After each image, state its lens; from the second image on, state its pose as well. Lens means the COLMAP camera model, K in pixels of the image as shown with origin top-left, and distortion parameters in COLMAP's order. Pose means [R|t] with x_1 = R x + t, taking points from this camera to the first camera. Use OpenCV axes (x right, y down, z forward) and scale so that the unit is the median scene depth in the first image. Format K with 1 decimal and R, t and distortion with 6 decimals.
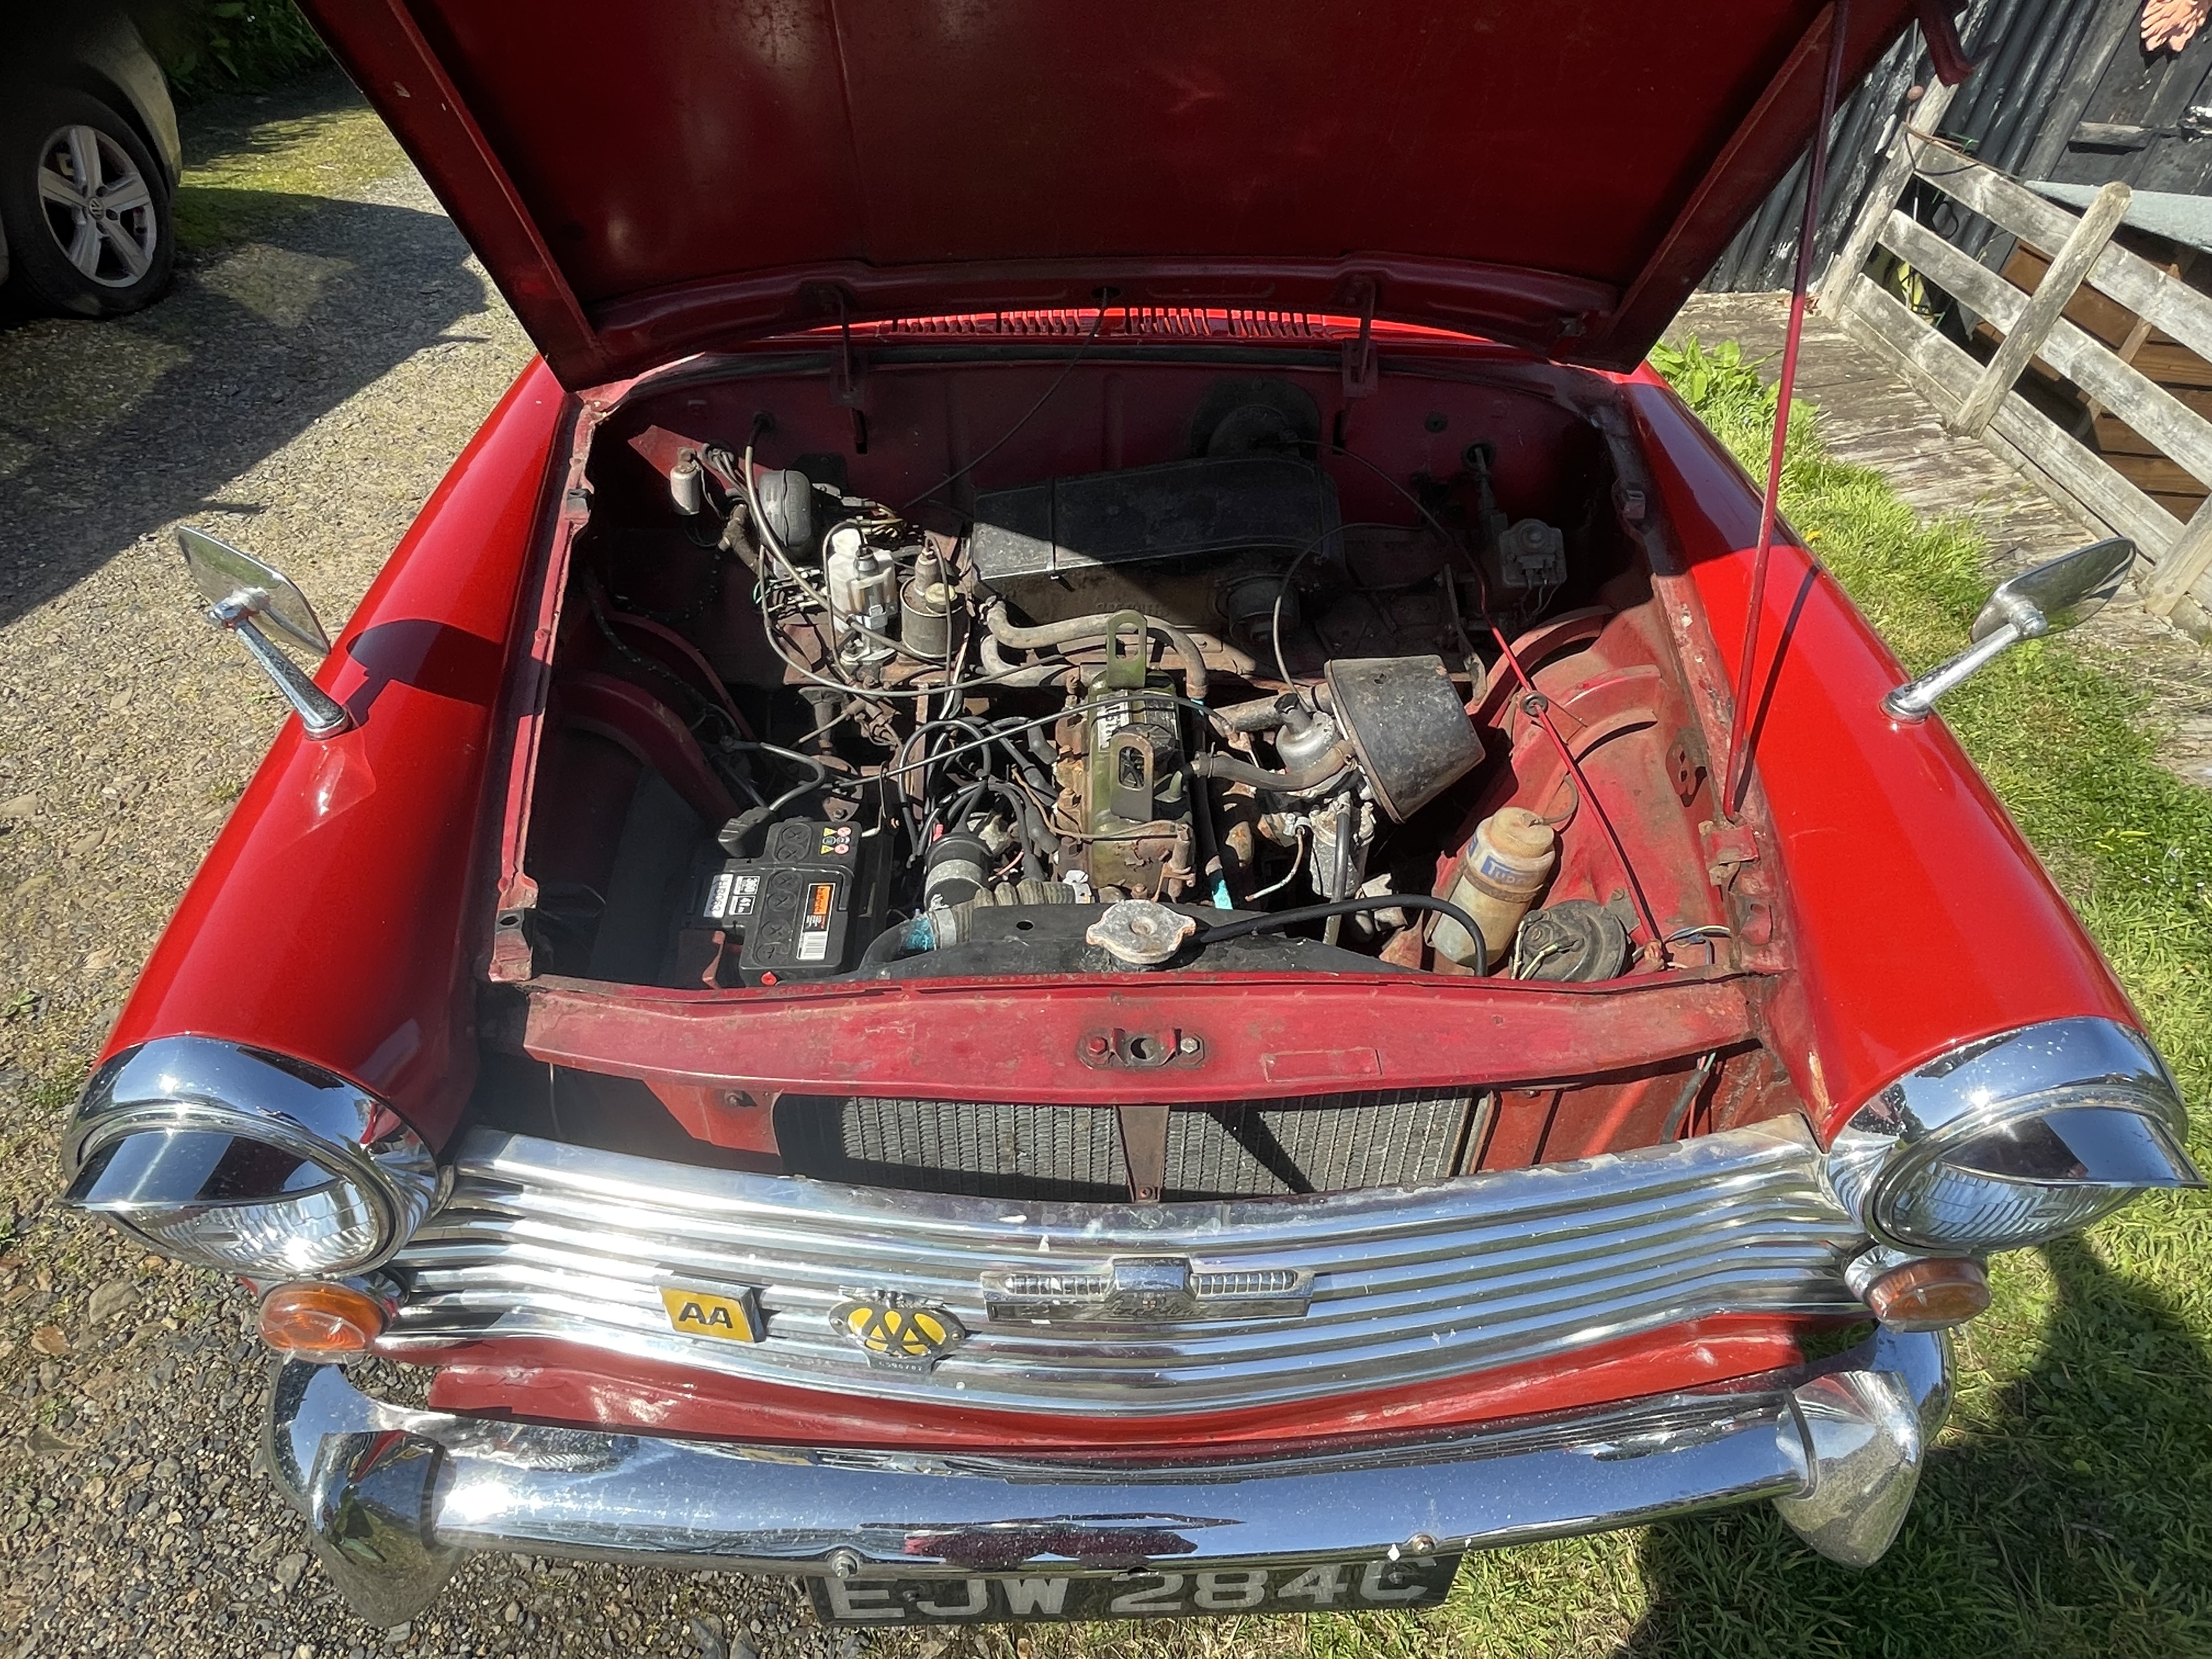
lens RADIAL K [[1288.6, 0, 1090.8], [0, 1288.6, 826.9], [0, 0, 1]] dist [-0.001806, -0.002309]
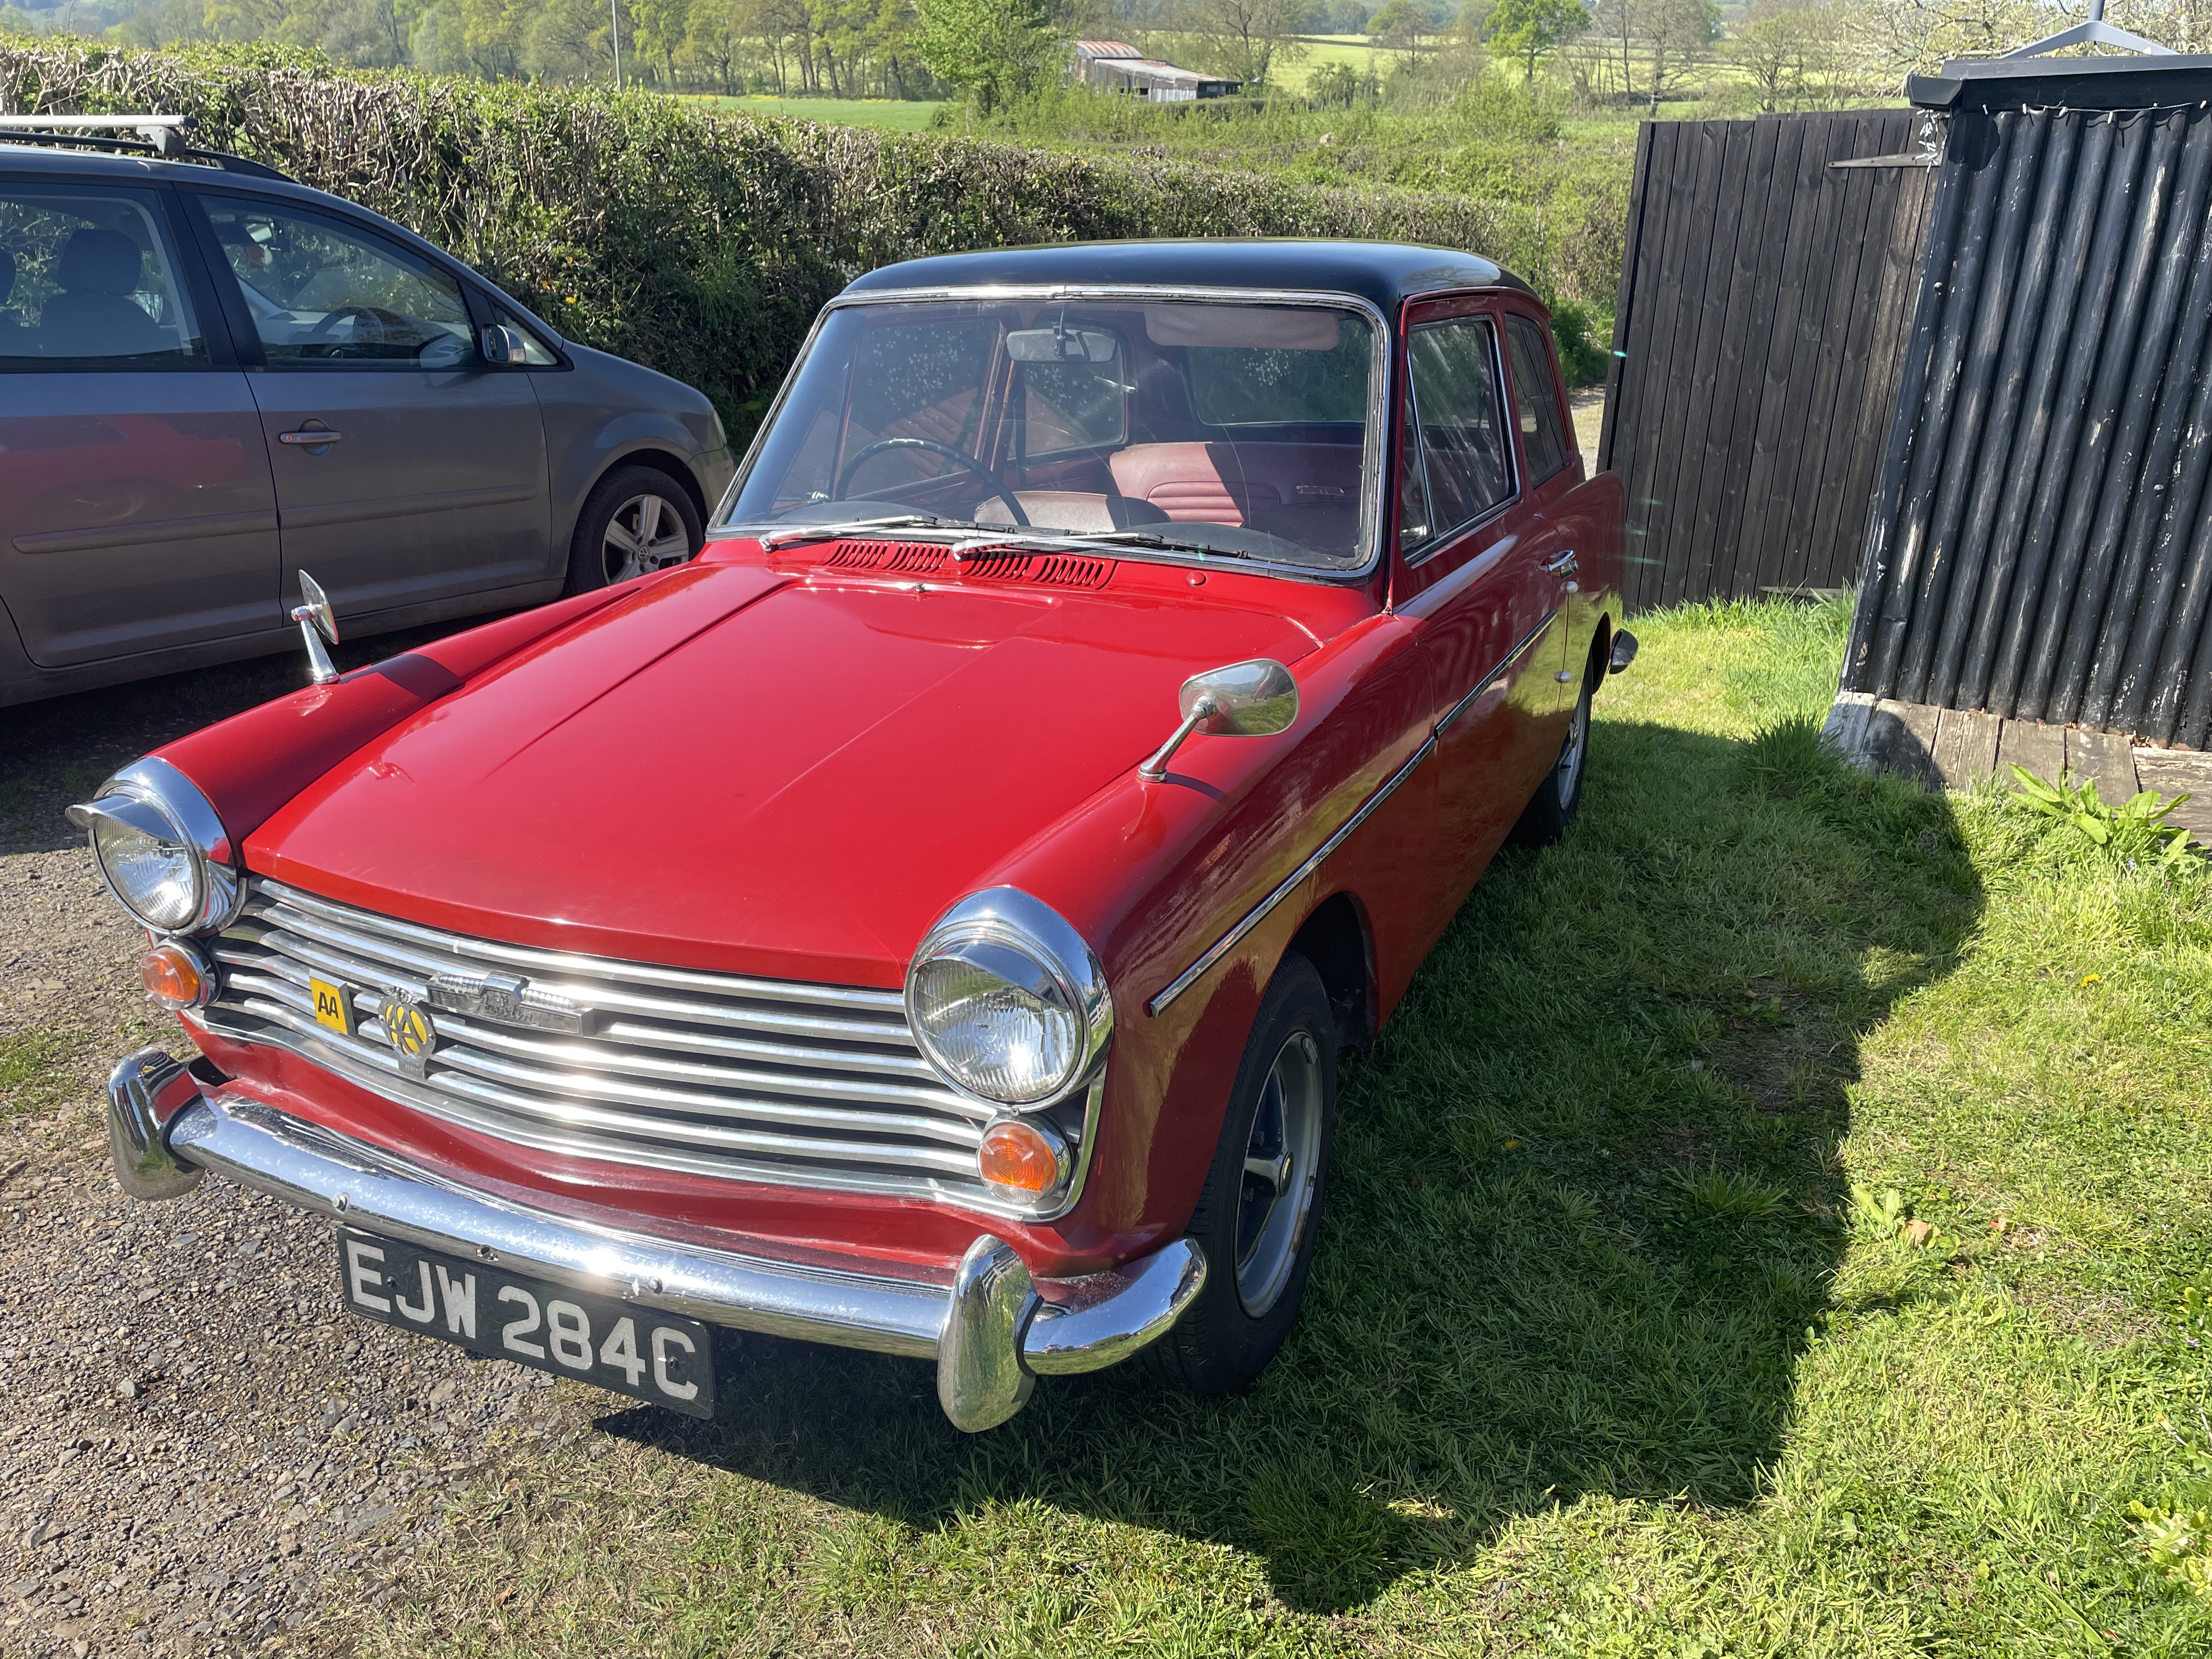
lens RADIAL K [[1664.4, 0, 1103.7], [0, 1664.4, 802.3], [0, 0, 1]] dist [0.083006, -0.112471]
pose [[0.899077, 0.111266, -0.423416, 0.354696], [-0.259367, 0.914534, -0.310413, 0.133382], [0.352690, 0.388905, 0.851095, -0.140187]]
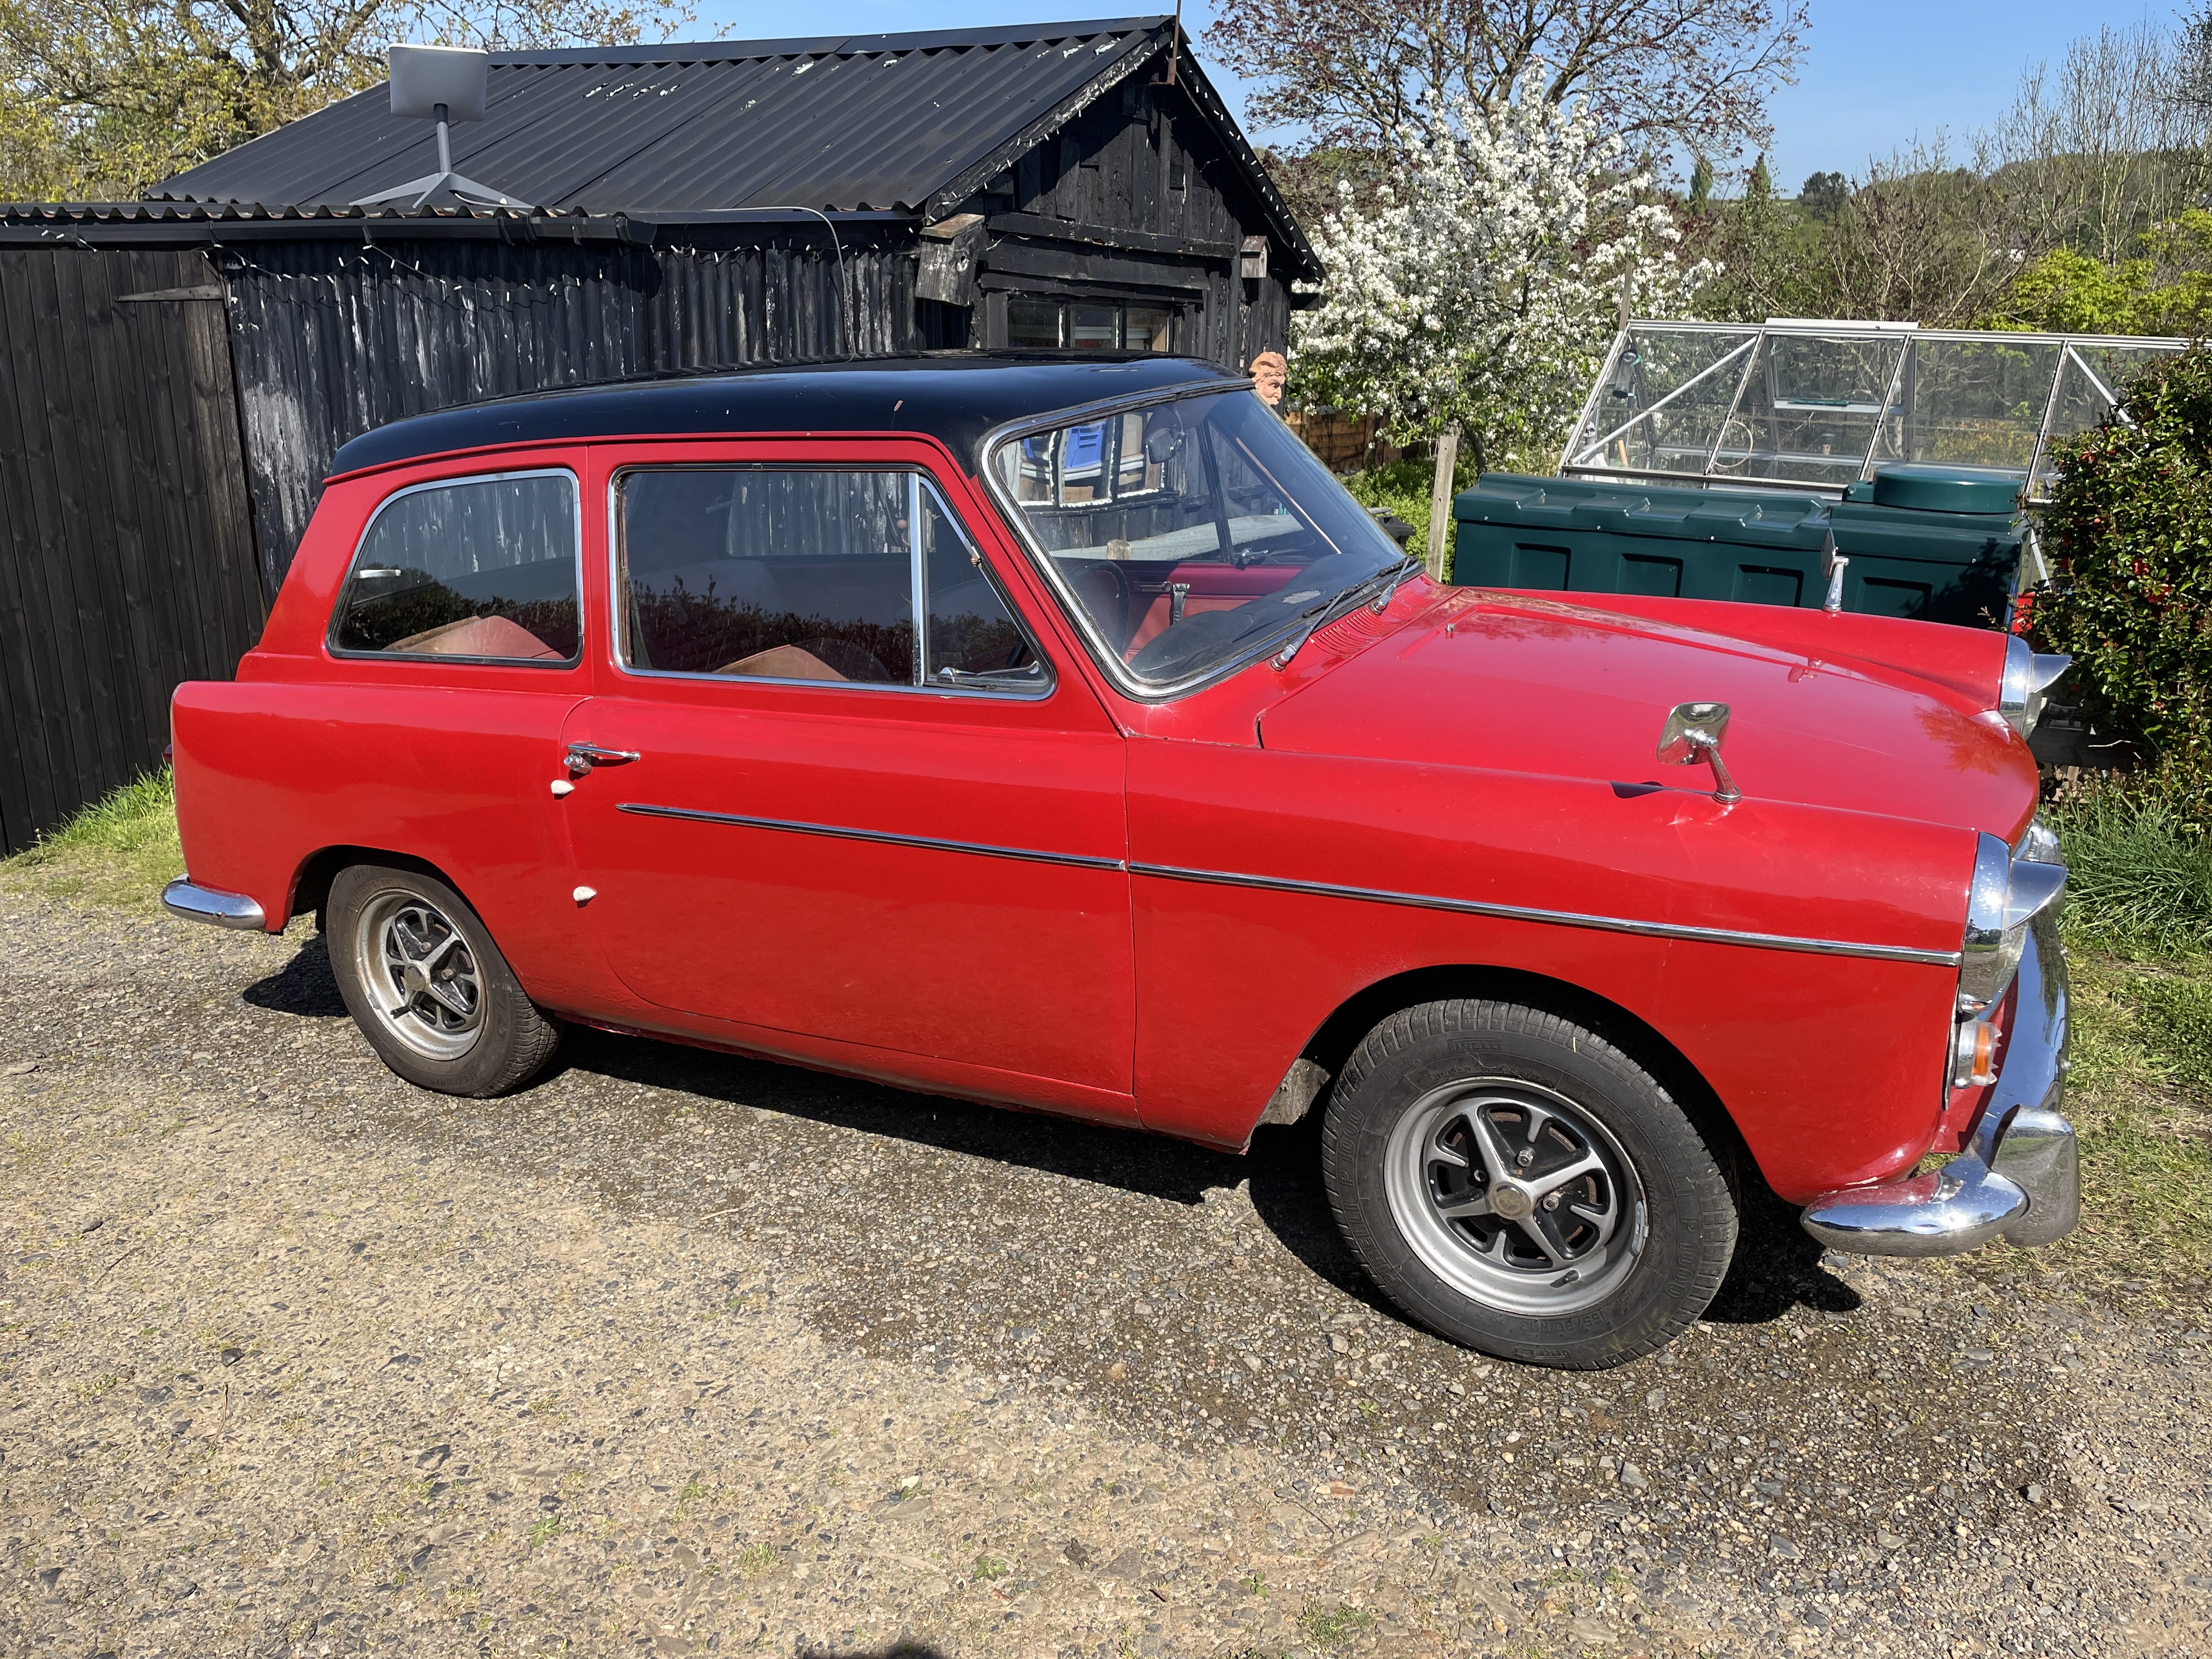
lens RADIAL K [[1664.4, 0, 1103.7], [0, 1664.4, 802.3], [0, 0, 1]] dist [0.083006, -0.112471]
pose [[0.491354, -0.297276, 0.818657, -0.715539], [0.603912, 0.793581, -0.074295, -0.104018], [-0.627584, 0.530901, 0.569457, 0.068450]]
